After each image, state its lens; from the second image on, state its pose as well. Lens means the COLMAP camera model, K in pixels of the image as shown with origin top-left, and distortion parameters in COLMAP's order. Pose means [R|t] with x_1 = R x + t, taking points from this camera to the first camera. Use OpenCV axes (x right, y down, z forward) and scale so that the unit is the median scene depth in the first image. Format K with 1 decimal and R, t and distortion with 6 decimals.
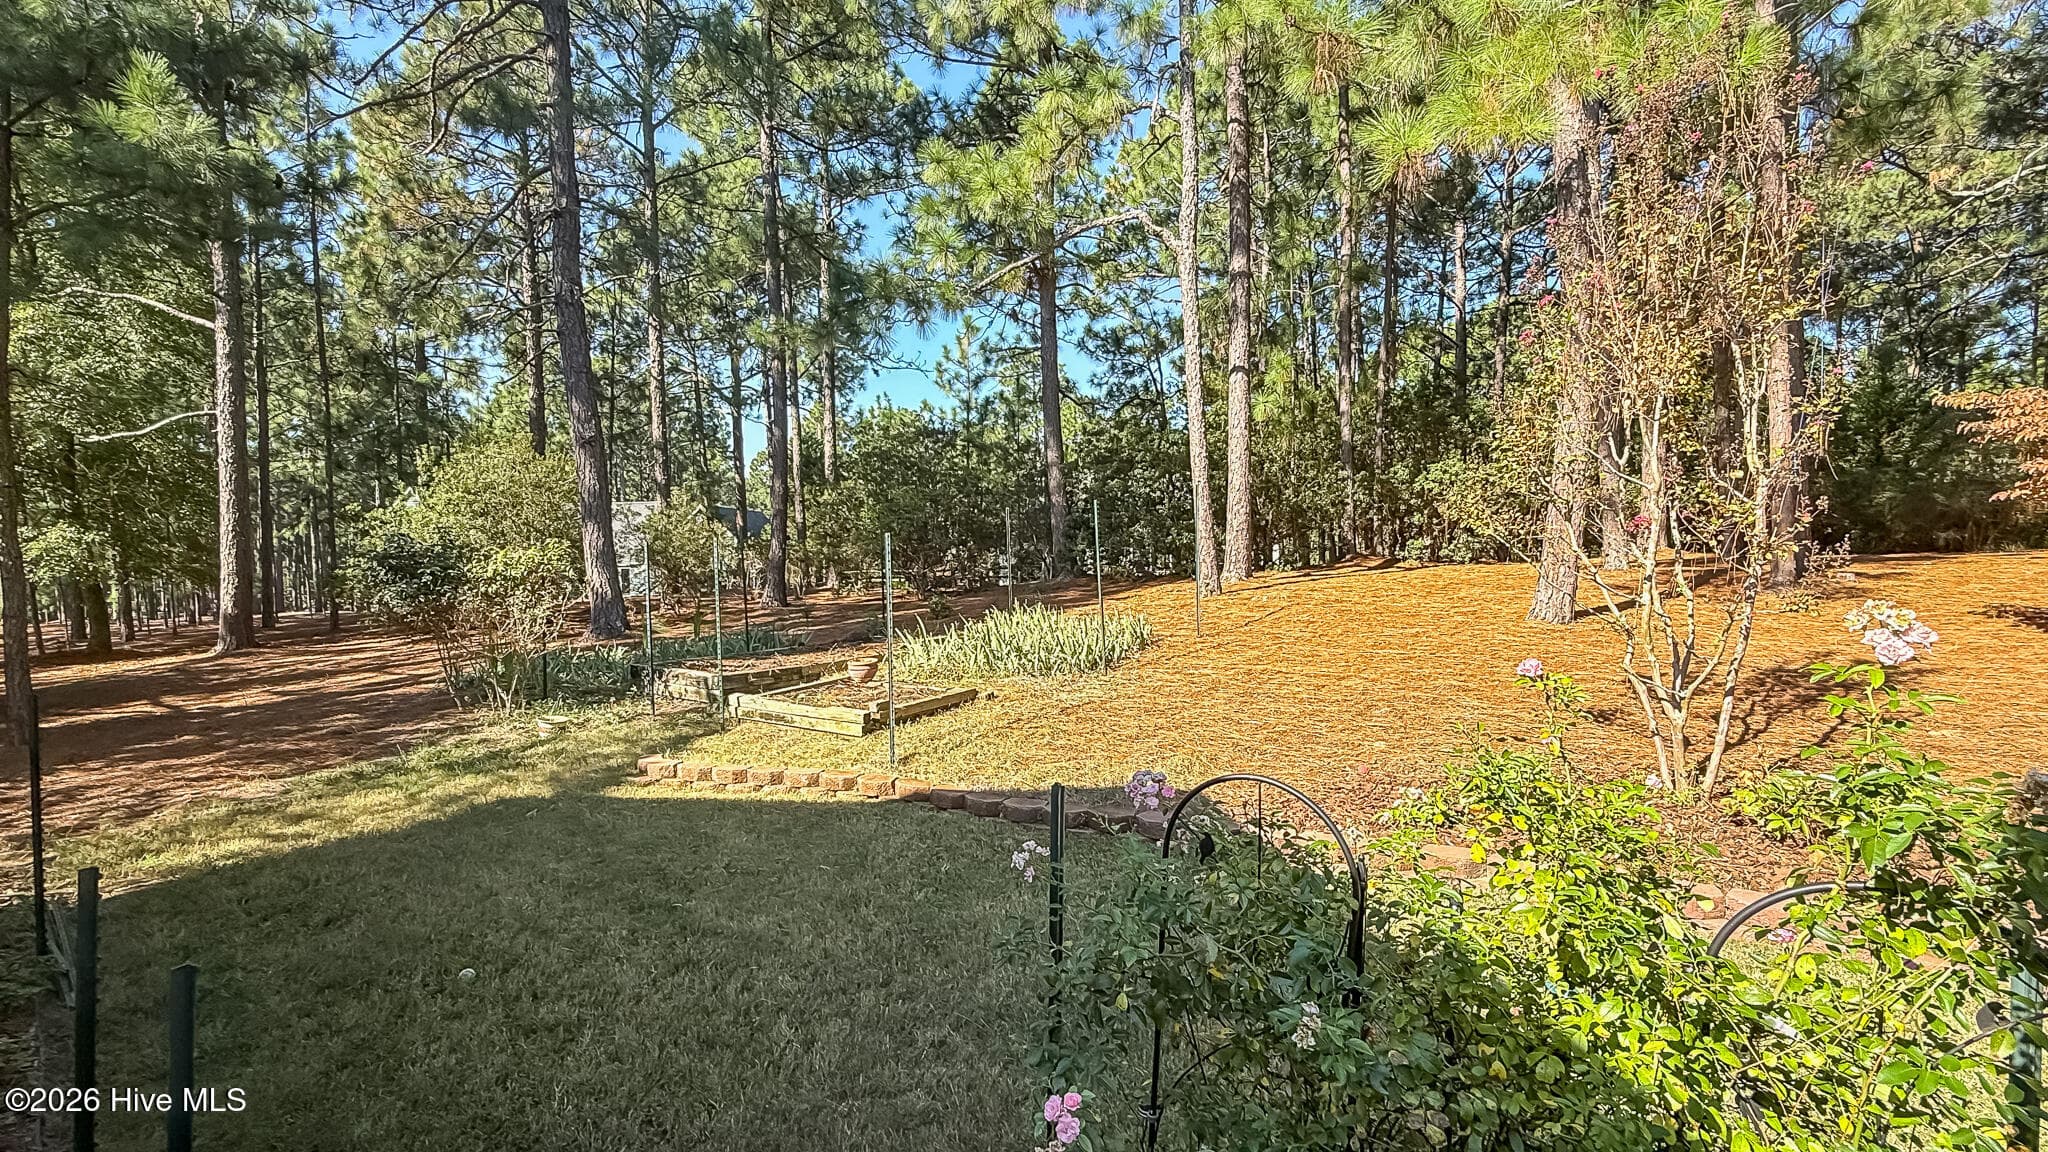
lens RADIAL K [[816.3, 0, 1012.7], [0, 816.3, 575.4], [0, 0, 1]] dist [-0.000572, -0.000292]
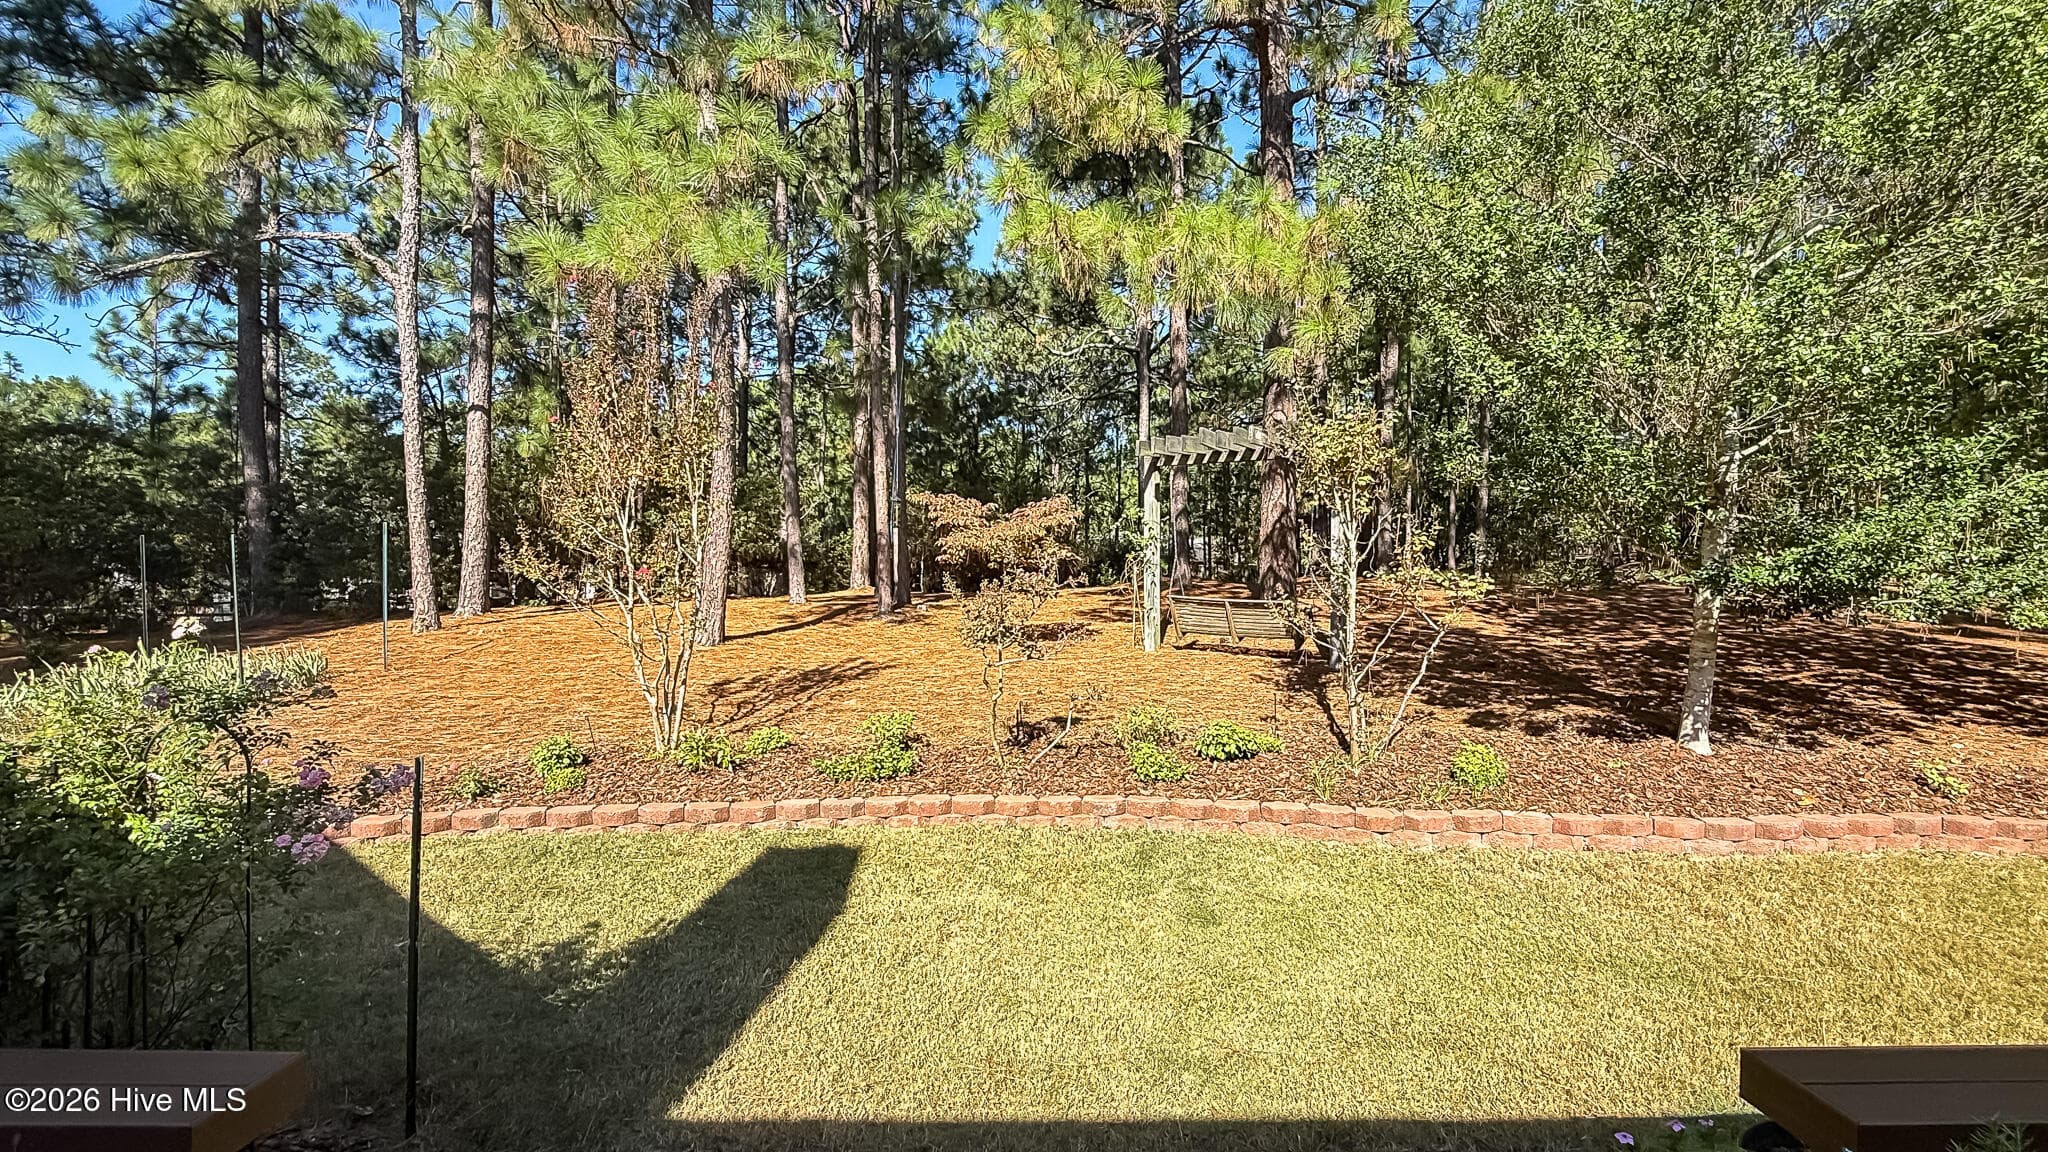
lens RADIAL K [[886.7, 0, 1030.0], [0, 886.7, 578.7], [0, 0, 1]] dist [-0.012375, 0.001925]
pose [[0.779052, 0.013164, 0.626821, 0.095537], [0.008686, 0.999457, -0.031786, 0.000737], [-0.626899, 0.030208, 0.778514, -0.211946]]
